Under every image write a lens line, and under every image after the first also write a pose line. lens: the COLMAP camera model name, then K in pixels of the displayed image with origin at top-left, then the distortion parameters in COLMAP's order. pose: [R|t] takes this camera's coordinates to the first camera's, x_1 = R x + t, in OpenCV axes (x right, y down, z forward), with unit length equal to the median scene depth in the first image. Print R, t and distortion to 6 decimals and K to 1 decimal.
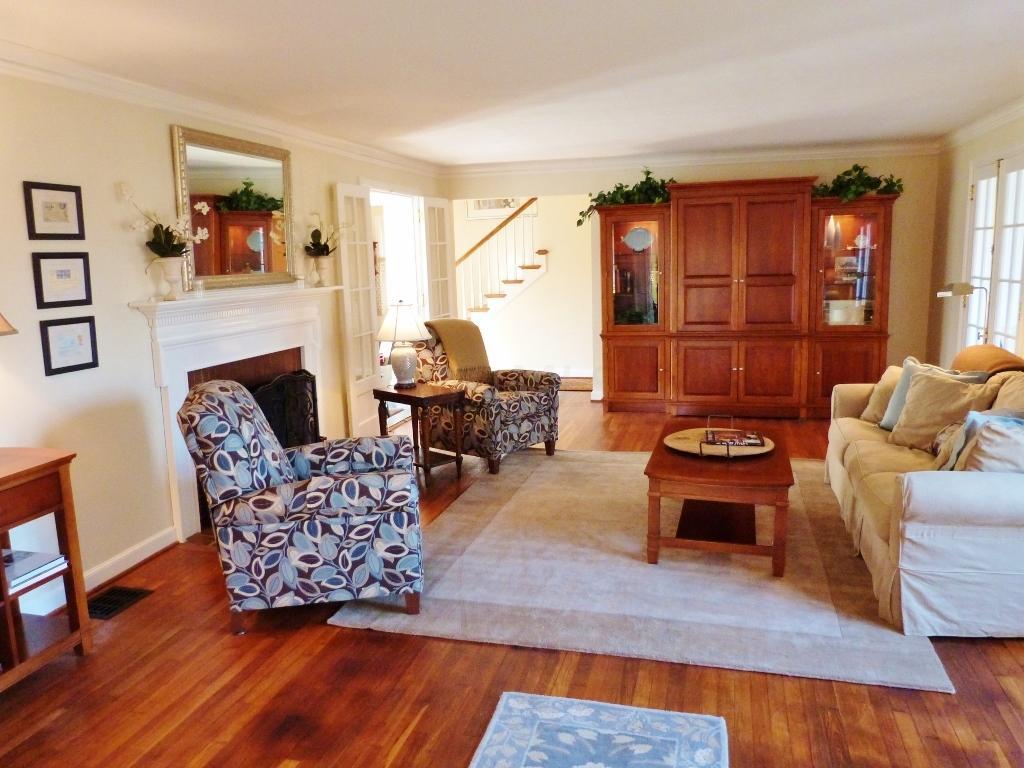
lens RADIAL K [[758.5, 0, 511.3], [0, 758.5, 381.7], [0, 0, 1]] dist [-0.038454, 0.004875]
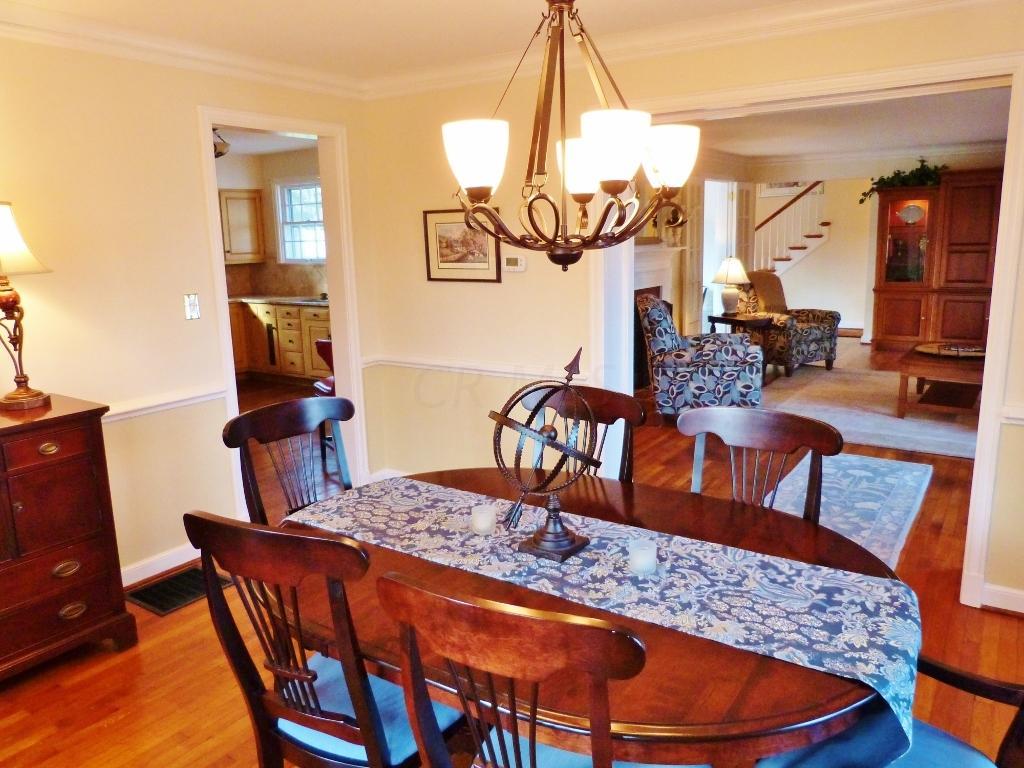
lens RADIAL K [[758.5, 0, 511.3], [0, 758.5, 381.7], [0, 0, 1]] dist [-0.038454, 0.004875]
pose [[0.946926, 0.064437, -0.314928, -0.068241], [-0.052176, 0.997521, 0.047217, 0.087536], [0.317189, -0.028279, 0.947940, -0.533394]]
